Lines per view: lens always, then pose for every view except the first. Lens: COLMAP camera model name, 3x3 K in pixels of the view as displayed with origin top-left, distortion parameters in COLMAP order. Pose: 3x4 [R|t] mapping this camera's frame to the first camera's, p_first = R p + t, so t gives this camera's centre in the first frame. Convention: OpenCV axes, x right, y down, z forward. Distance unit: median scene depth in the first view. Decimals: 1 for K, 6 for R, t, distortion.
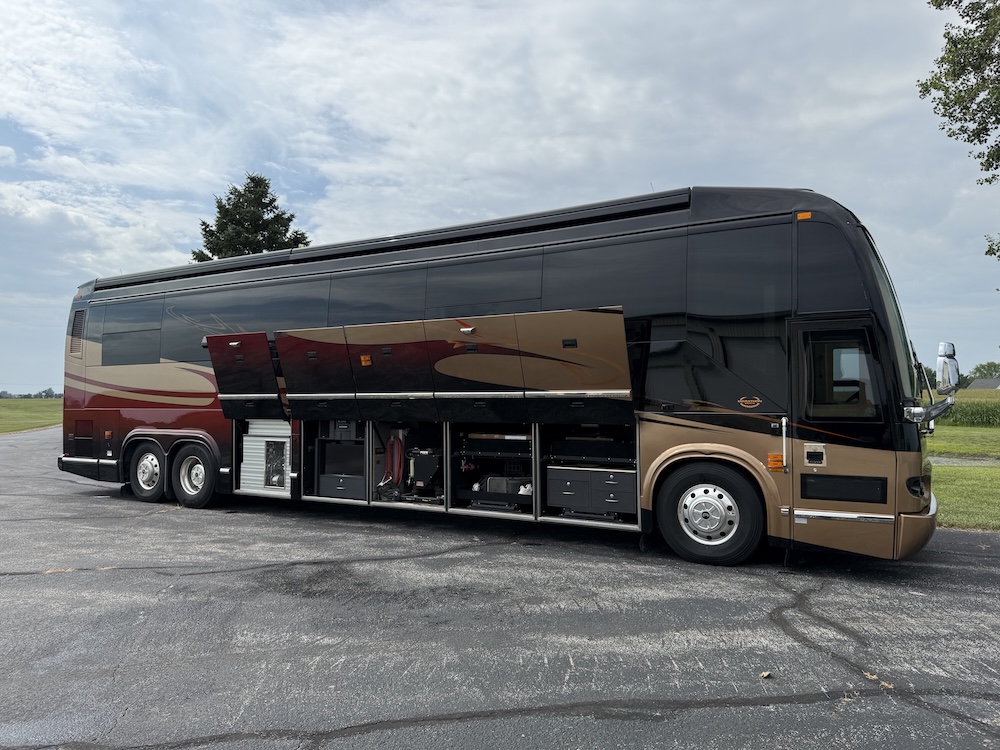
lens RADIAL K [[705.9, 0, 505.5], [0, 705.9, 379.4], [0, 0, 1]] dist [-0.003934, -0.002309]
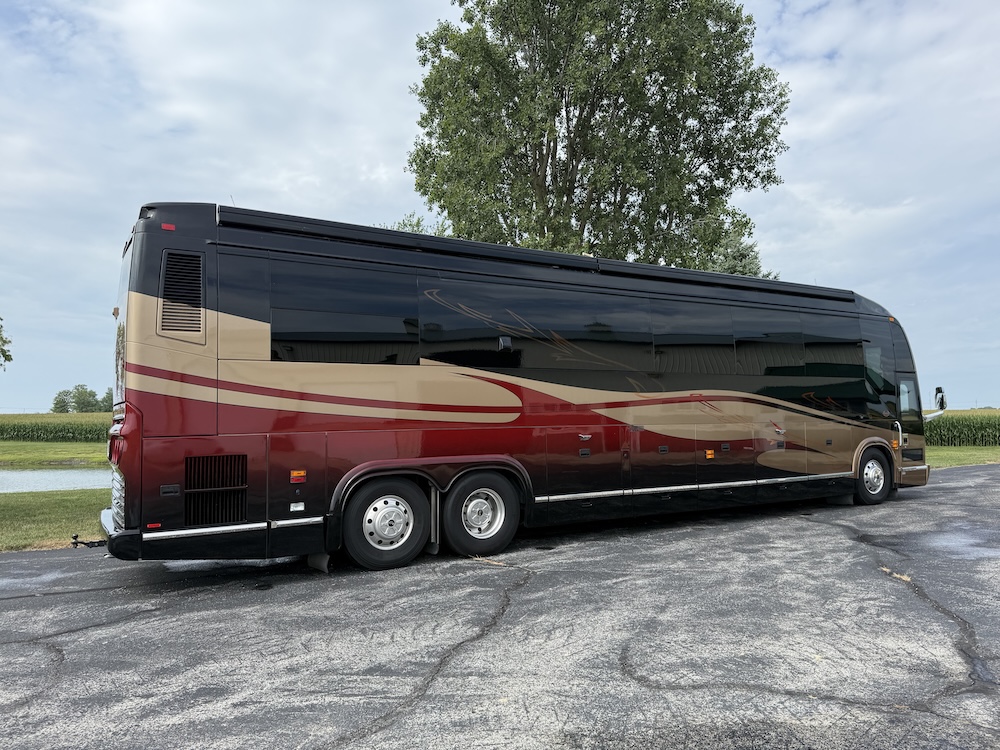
lens RADIAL K [[705.0, 0, 505.6], [0, 705.0, 374.6], [0, 0, 1]] dist [0.000682, -0.007058]
pose [[0.482782, 0.046451, 0.874508, -1.795579], [-0.015495, 0.998889, -0.044503, 0.028018], [-0.875603, 0.007935, 0.482966, 0.980961]]
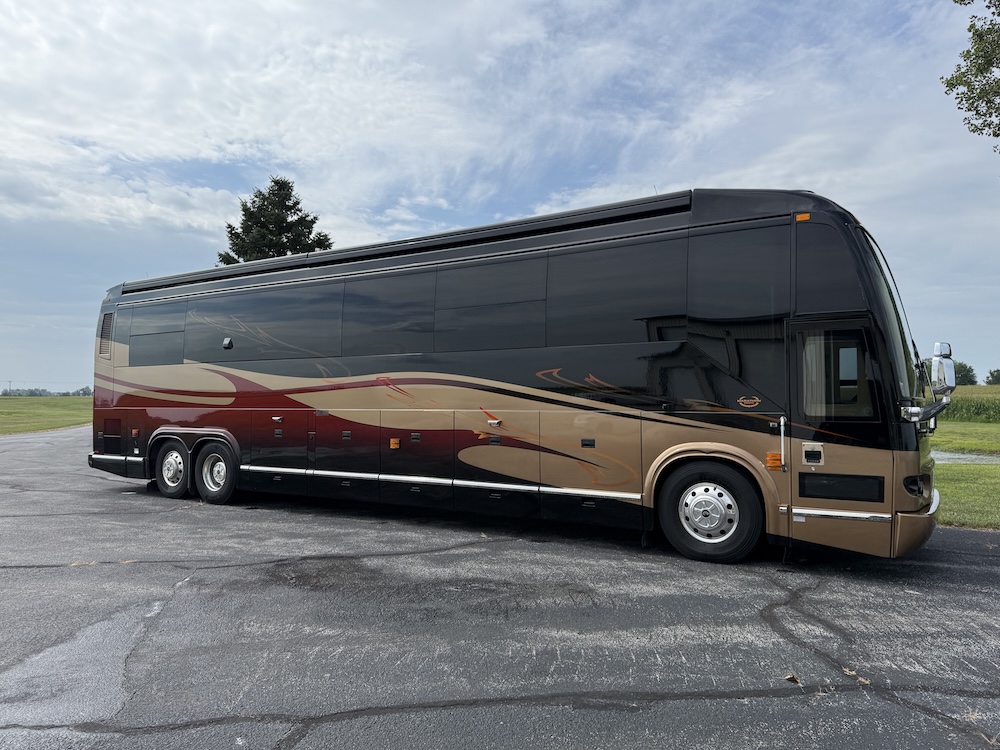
lens RADIAL K [[705.0, 0, 505.6], [0, 705.0, 374.6], [0, 0, 1]] dist [0.000682, -0.007058]
pose [[0.999245, -0.003261, -0.038723, 0.036668], [0.003163, 0.999992, -0.002593, -0.005315], [0.038731, 0.002469, 0.999247, -0.024579]]
